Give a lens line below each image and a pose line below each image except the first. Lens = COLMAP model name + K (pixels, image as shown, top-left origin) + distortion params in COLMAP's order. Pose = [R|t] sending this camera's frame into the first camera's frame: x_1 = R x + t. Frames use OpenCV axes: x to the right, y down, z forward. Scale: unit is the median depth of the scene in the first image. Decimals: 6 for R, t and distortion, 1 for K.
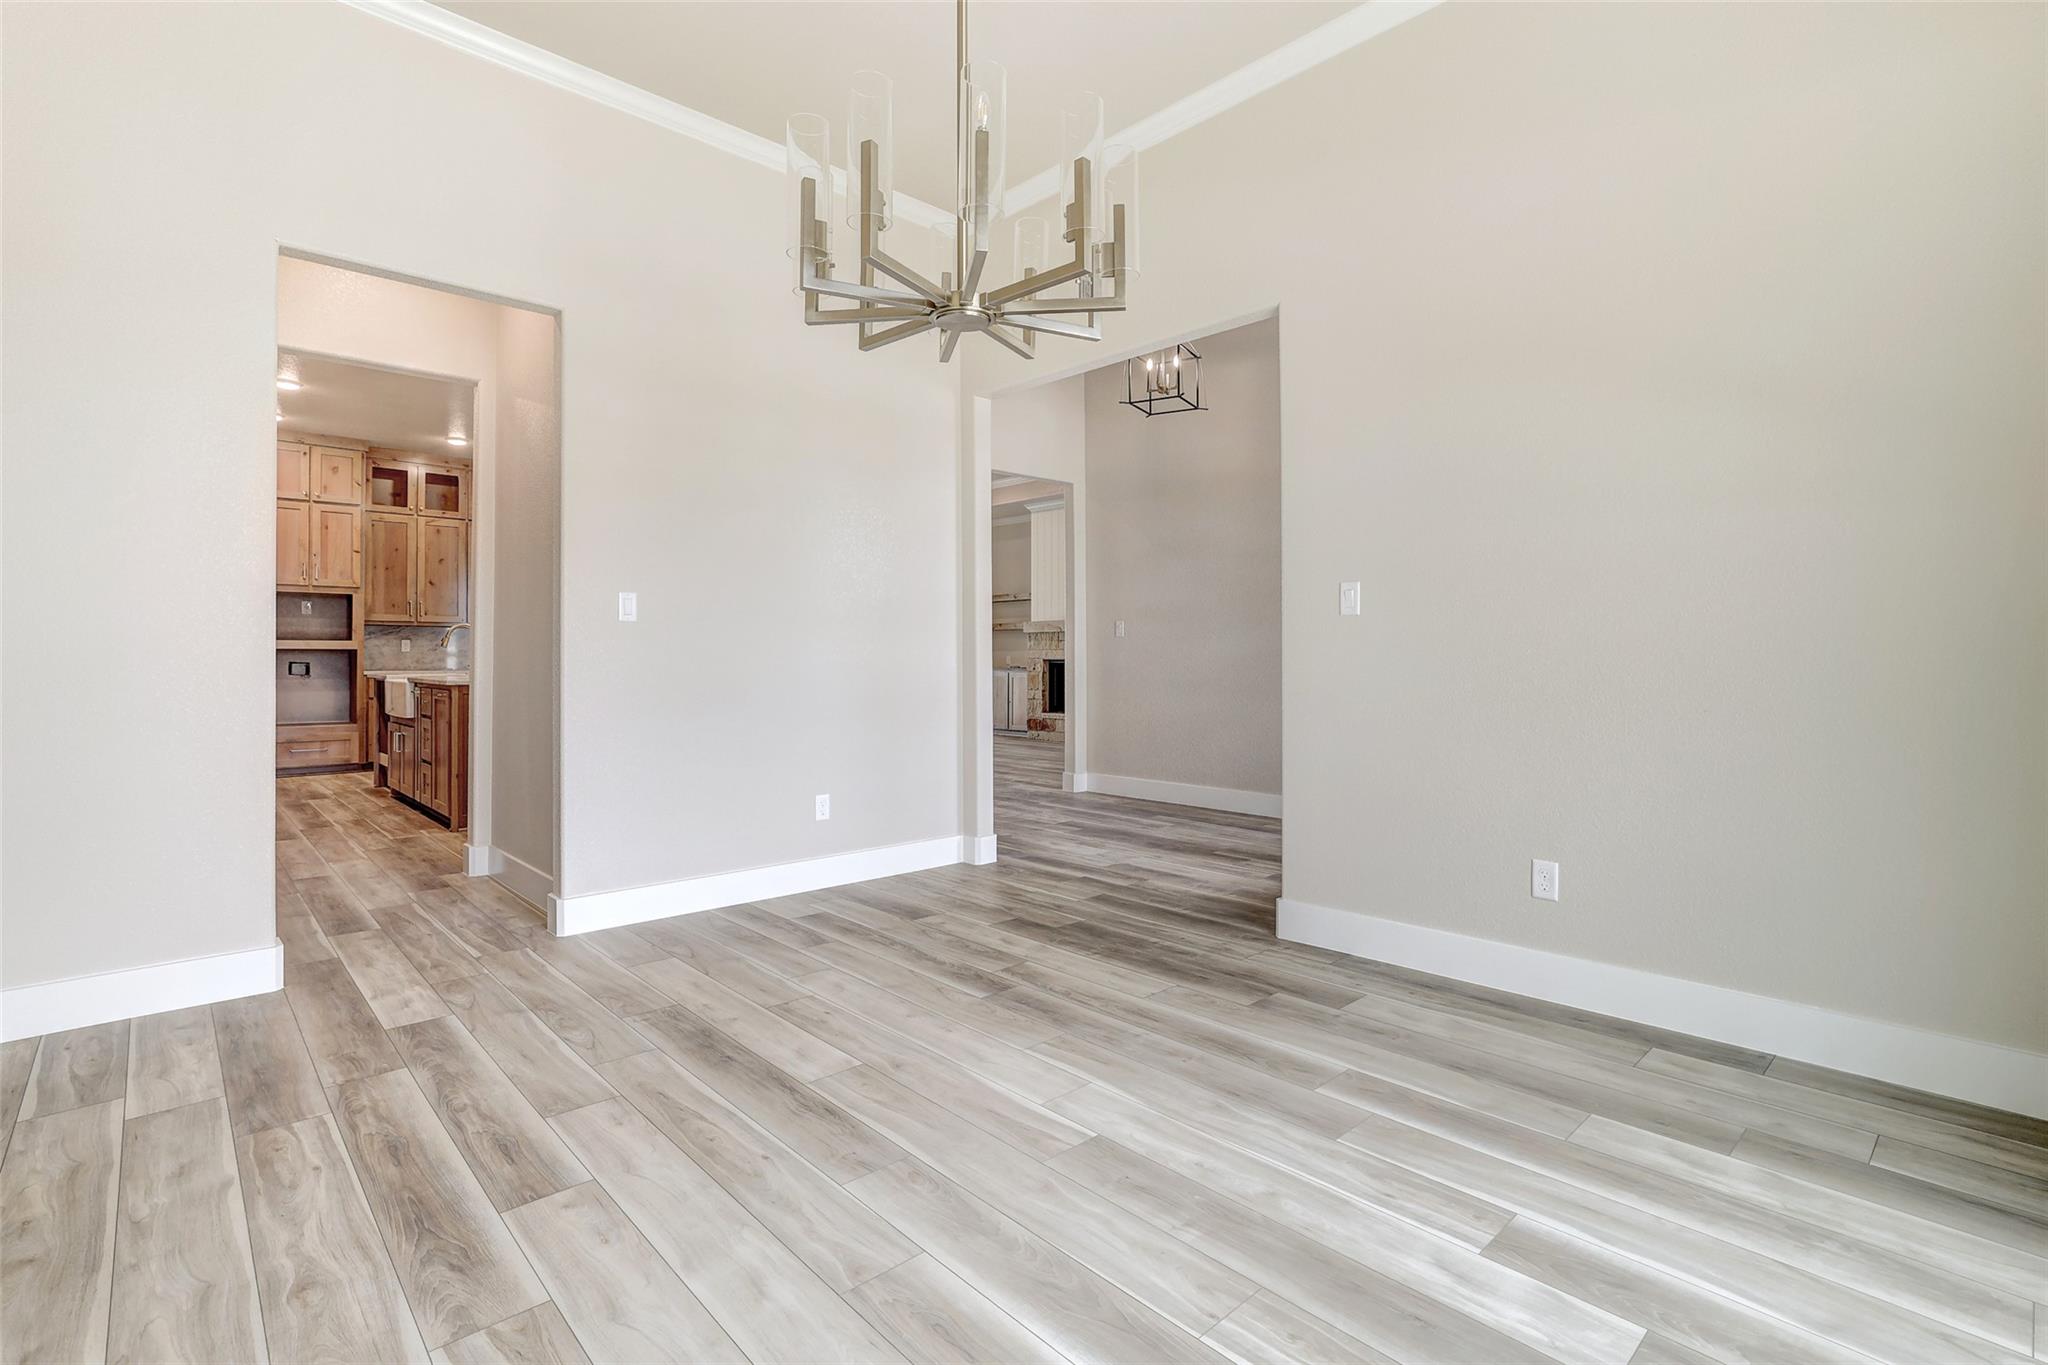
lens RADIAL K [[956.9, 0, 1008.3], [0, 956.9, 669.3], [0, 0, 1]] dist [-0.023358, 0.011437]
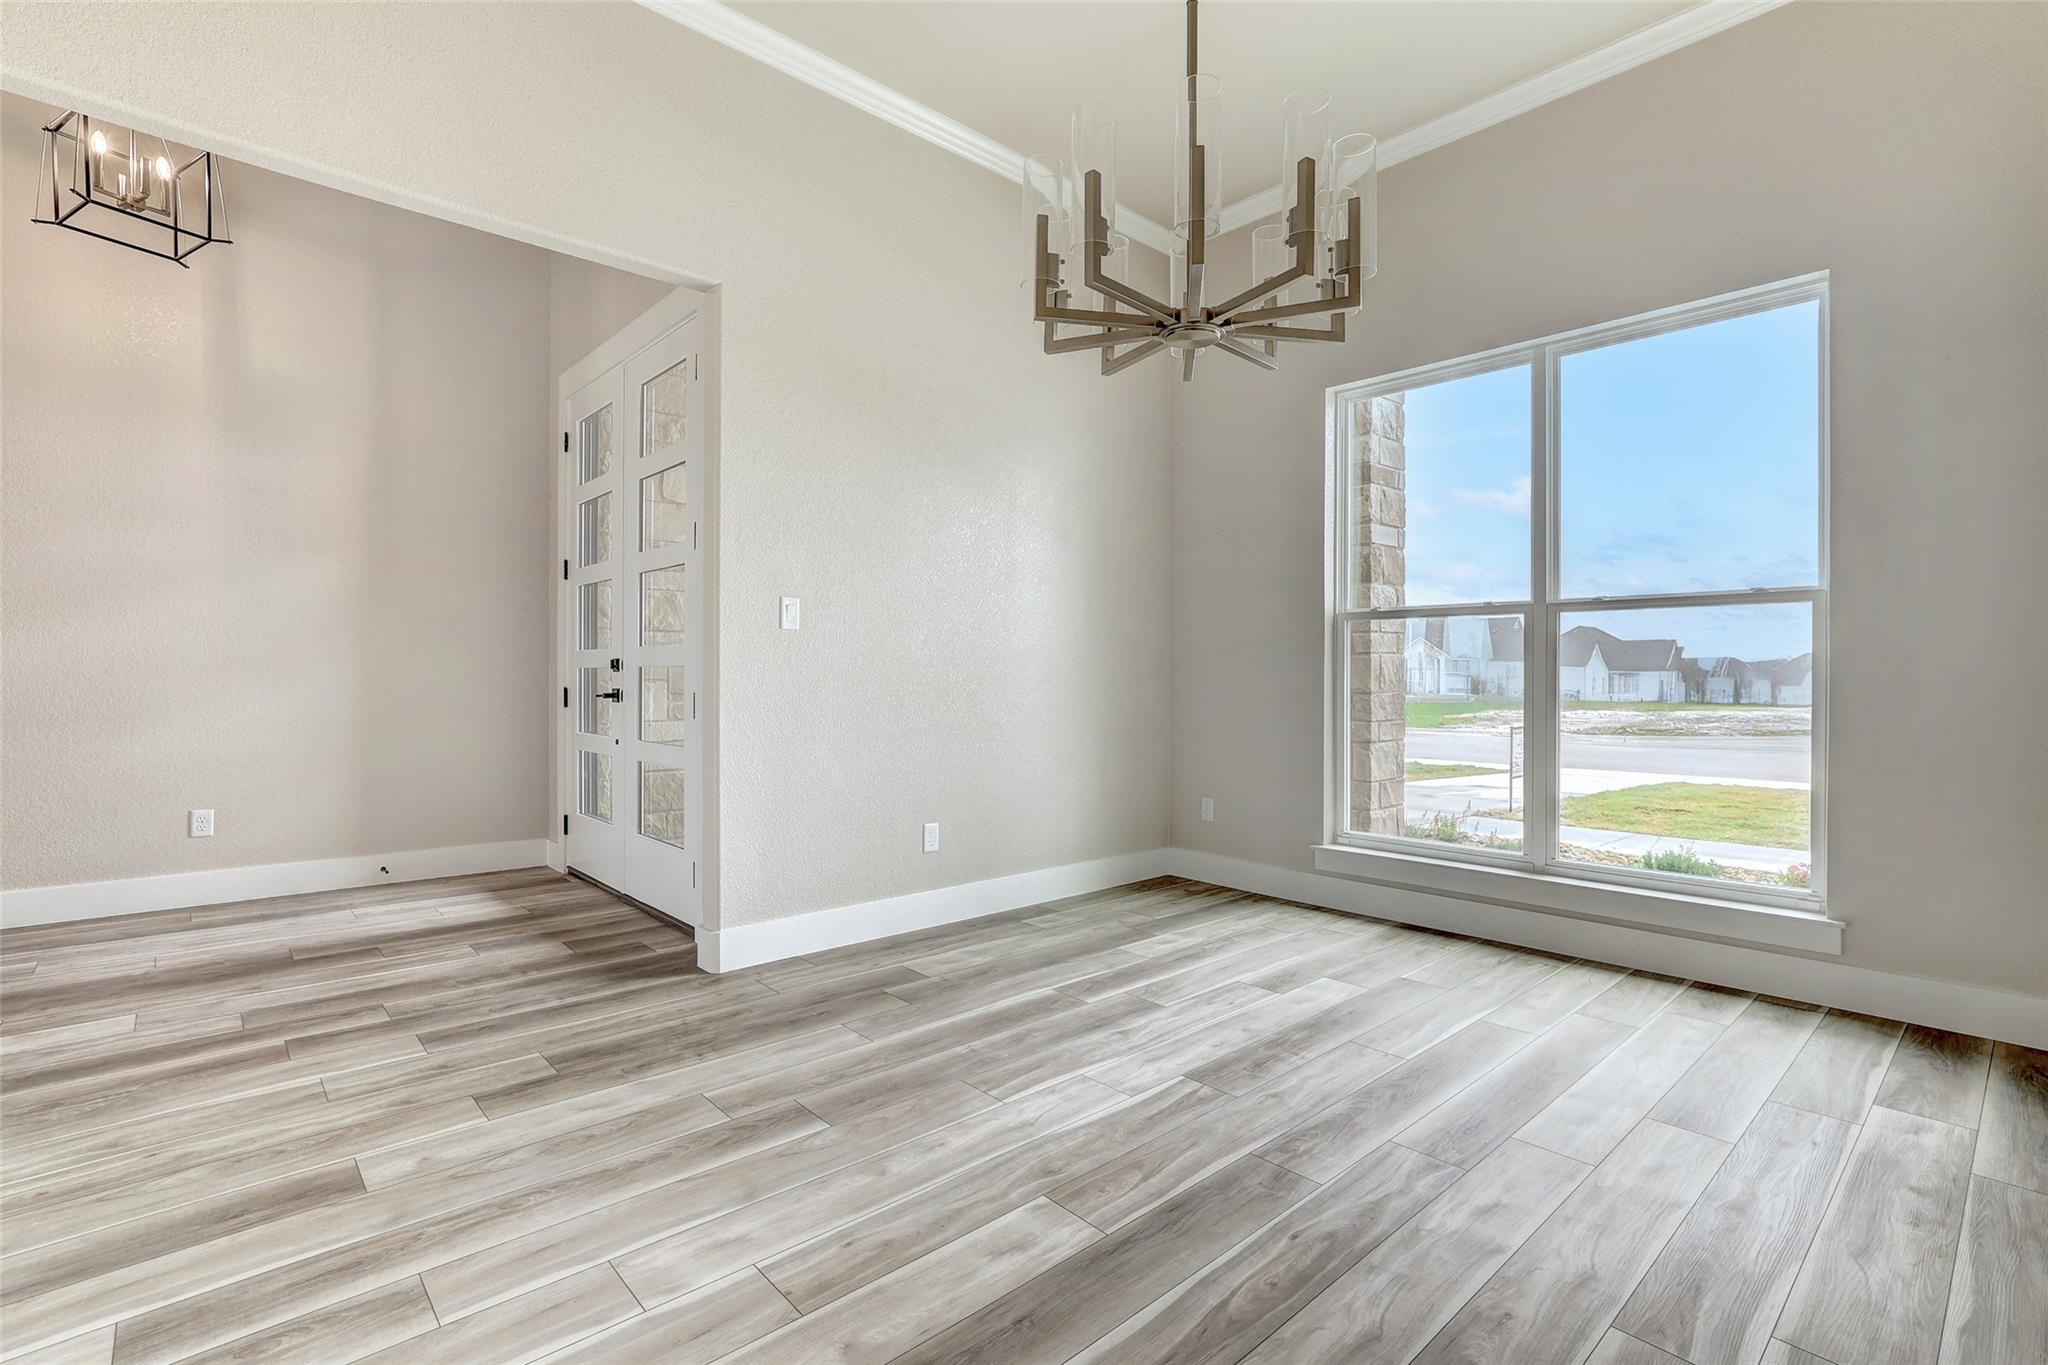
lens RADIAL K [[956.9, 0, 1024.8], [0, 956.9, 678.6], [0, 0, 1]] dist [-0.023358, 0.011437]
pose [[-0.015454, 0.001230, 0.999880, -0.946236], [0.002787, 0.999995, -0.001187, -0.002451], [-0.999877, 0.002769, -0.015457, 1.055523]]
